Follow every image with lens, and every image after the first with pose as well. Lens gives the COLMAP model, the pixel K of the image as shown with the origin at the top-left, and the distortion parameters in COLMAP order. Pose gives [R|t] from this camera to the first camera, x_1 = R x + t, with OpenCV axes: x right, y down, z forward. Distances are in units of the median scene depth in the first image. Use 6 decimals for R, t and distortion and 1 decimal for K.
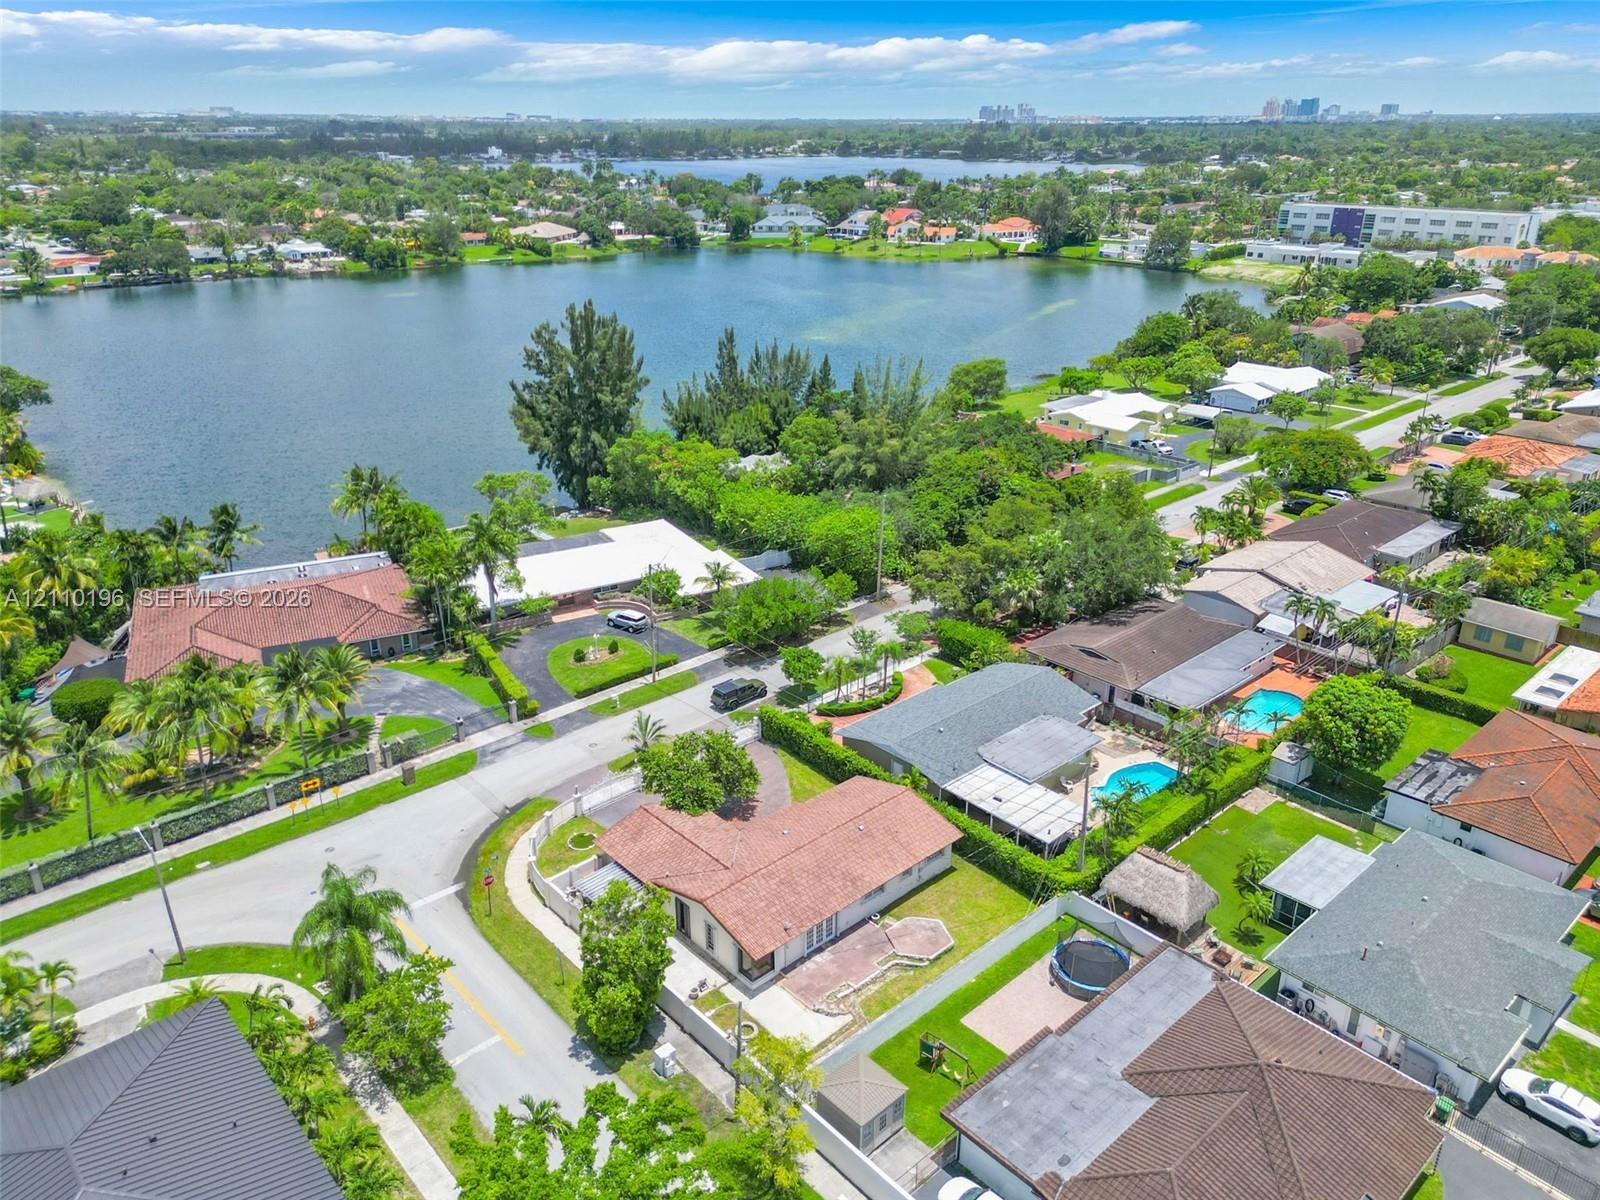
lens RADIAL K [[1136.2, 0, 800.0], [0, 1136.2, 600.0], [0, 0, 1]] dist [0.036870, -0.006670]
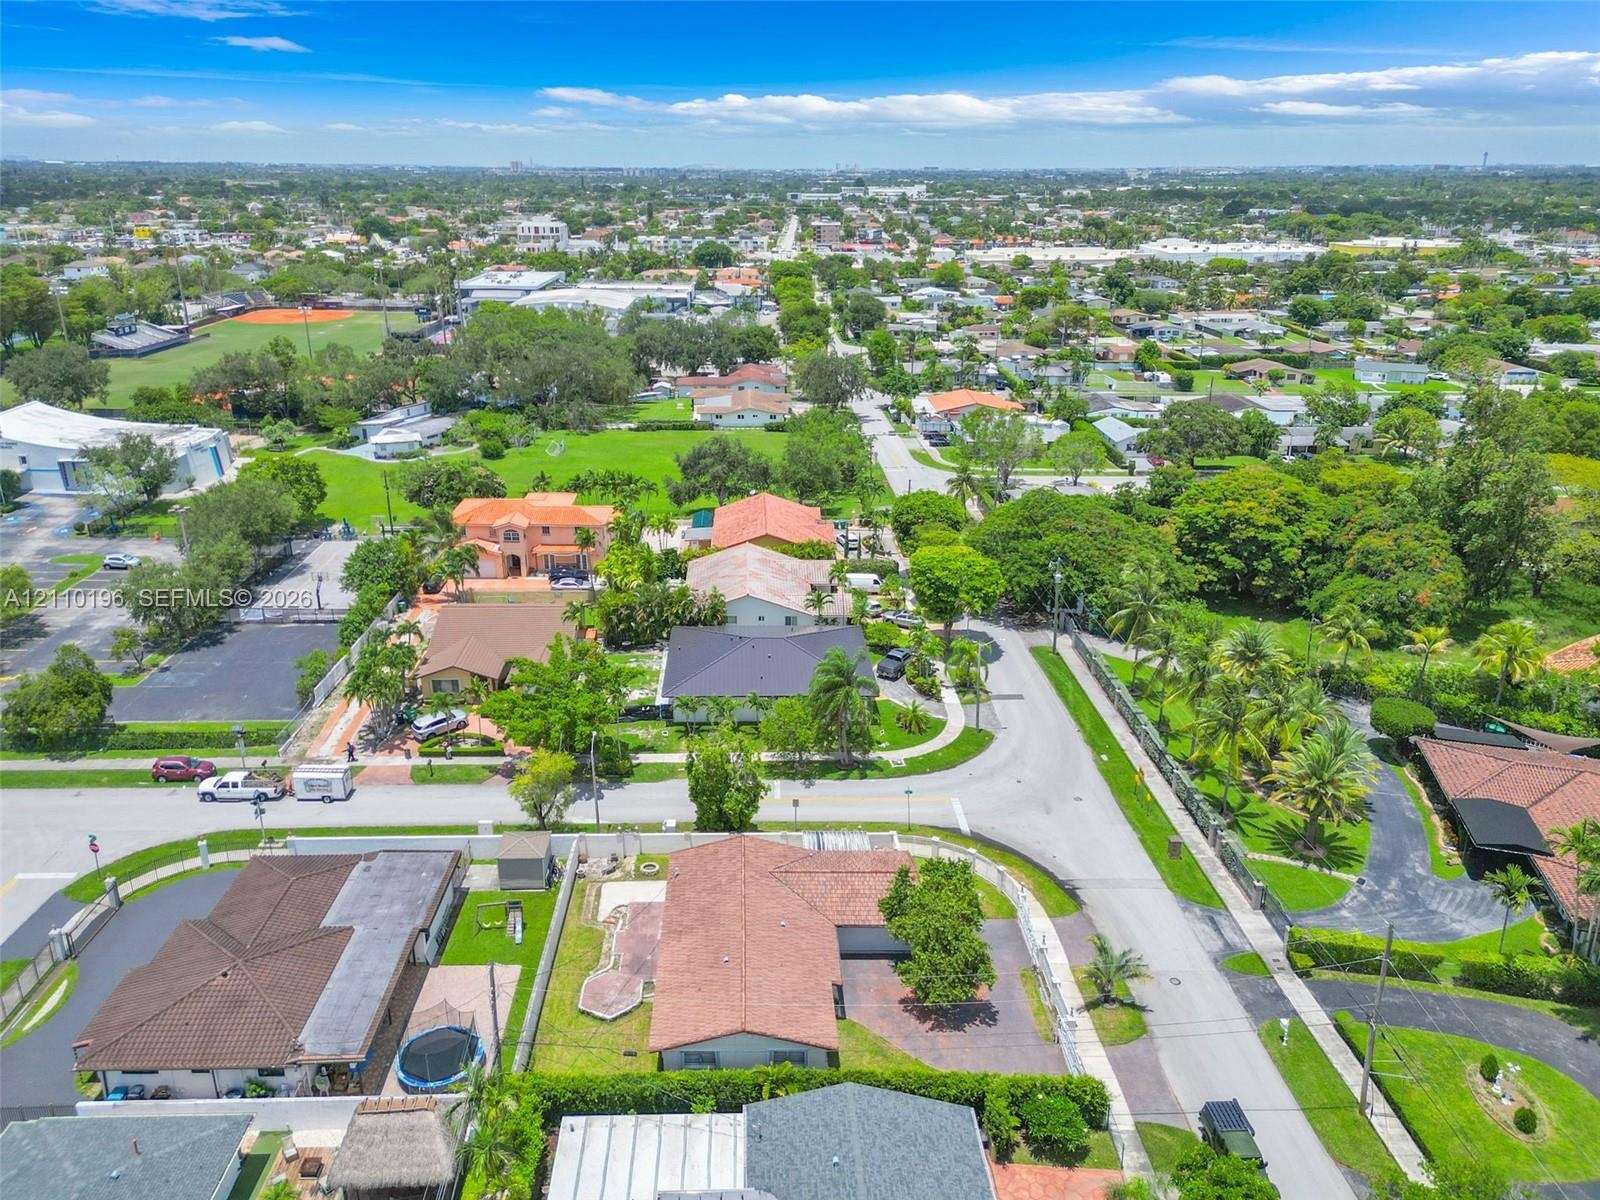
lens RADIAL K [[1136.2, 0, 800.0], [0, 1136.2, 600.0], [0, 0, 1]] dist [0.036870, -0.006670]
pose [[-0.638792, 0.272696, -0.719431, 0.366750], [-0.297939, 0.774445, 0.558093, -0.336932], [0.709350, 0.570852, -0.413462, 0.788319]]
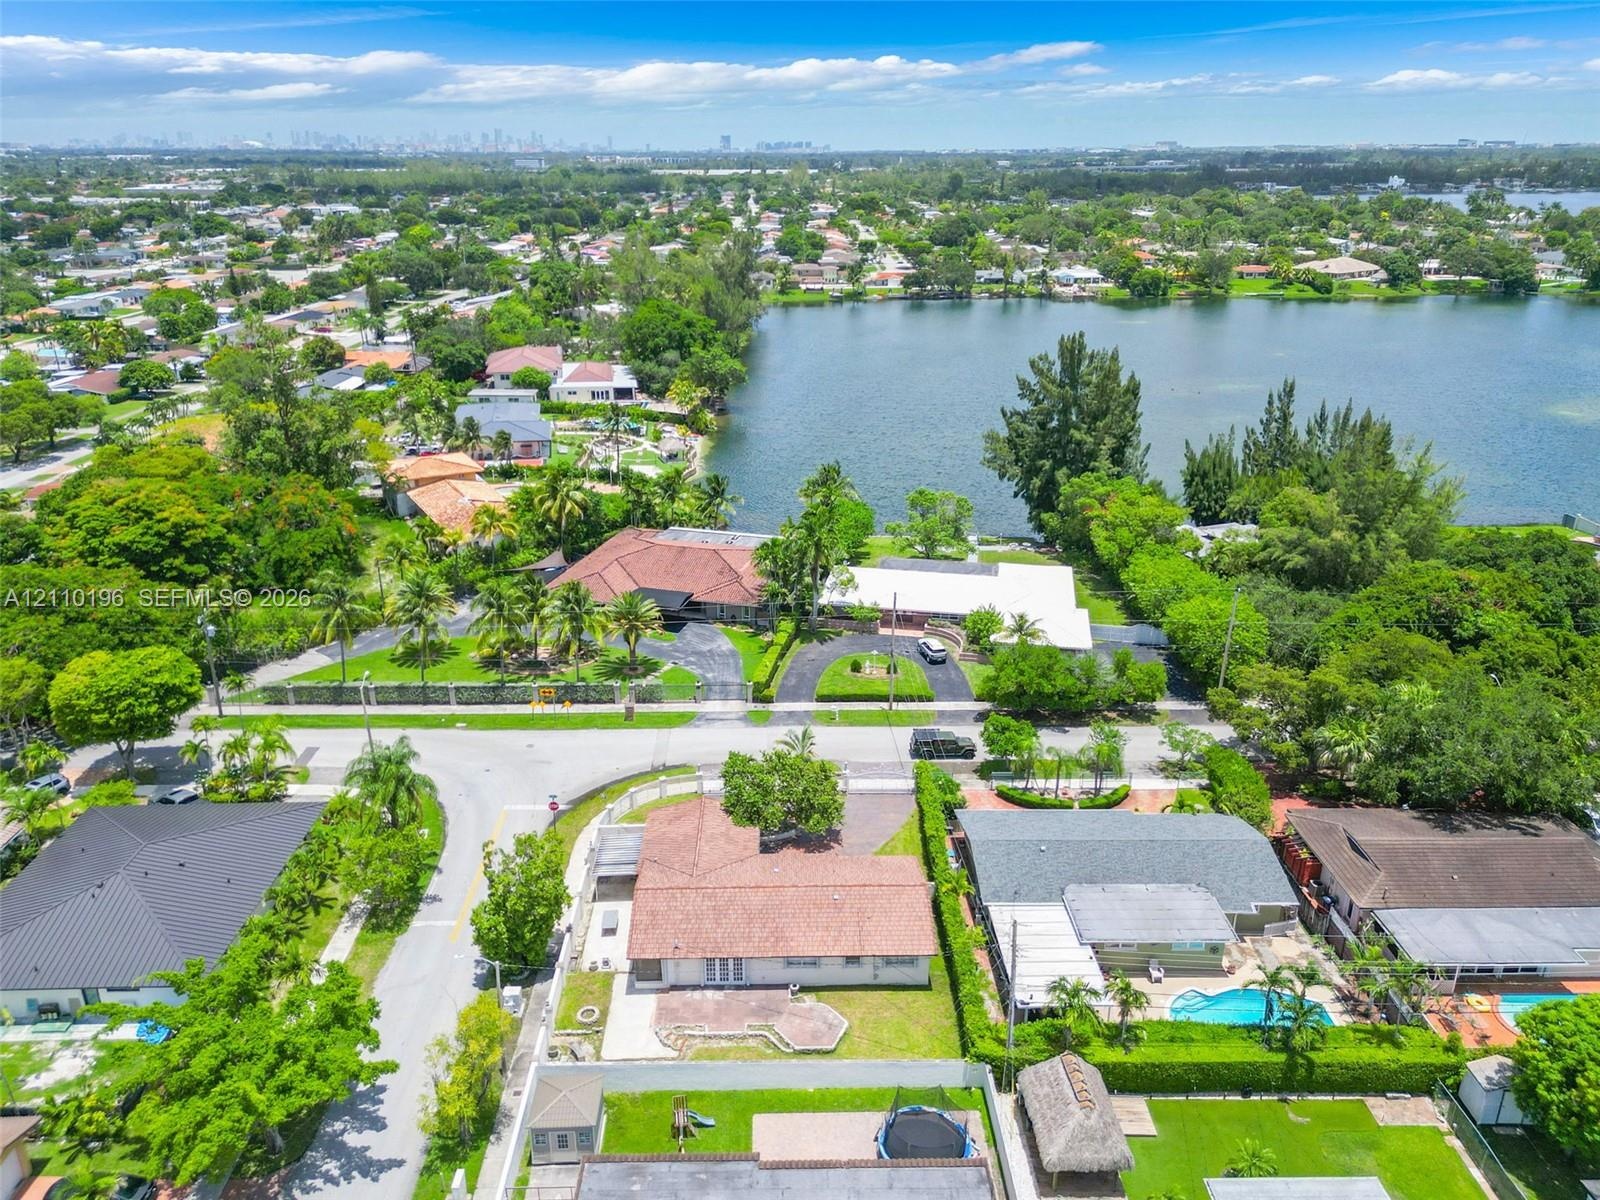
lens RADIAL K [[1125.1, 0, 800.0], [0, 1125.1, 600.0], [0, 0, 1]] dist [0.099795, -0.108707]
pose [[0.746200, 0.235944, -0.622508, 0.361119], [-0.250215, 0.965926, 0.066174, -0.059354], [0.616910, 0.106382, 0.779811, 0.145418]]
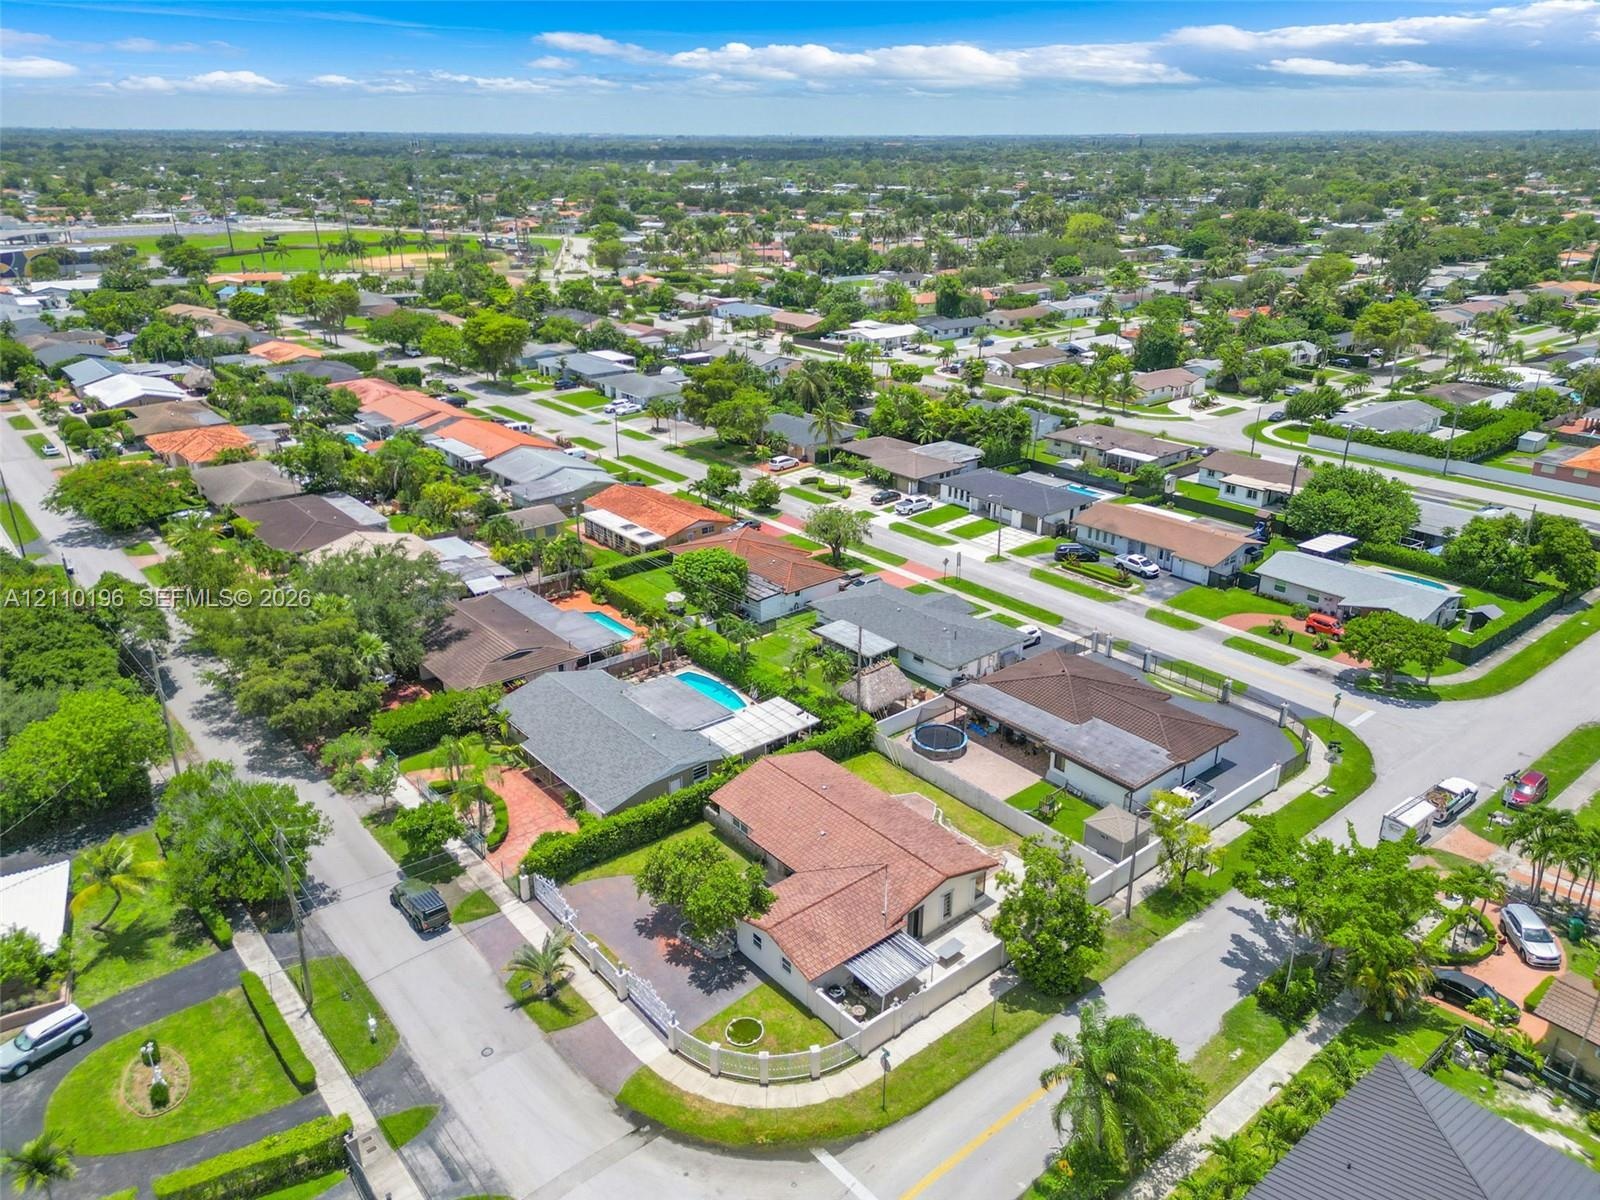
lens RADIAL K [[1136.2, 0, 800.0], [0, 1136.2, 600.0], [0, 0, 1]] dist [0.036870, -0.006670]
pose [[0.032895, -0.373276, 0.927137, -0.553965], [0.386716, 0.860140, 0.332582, -0.199187], [-0.921612, 0.347598, 0.172647, 0.496605]]
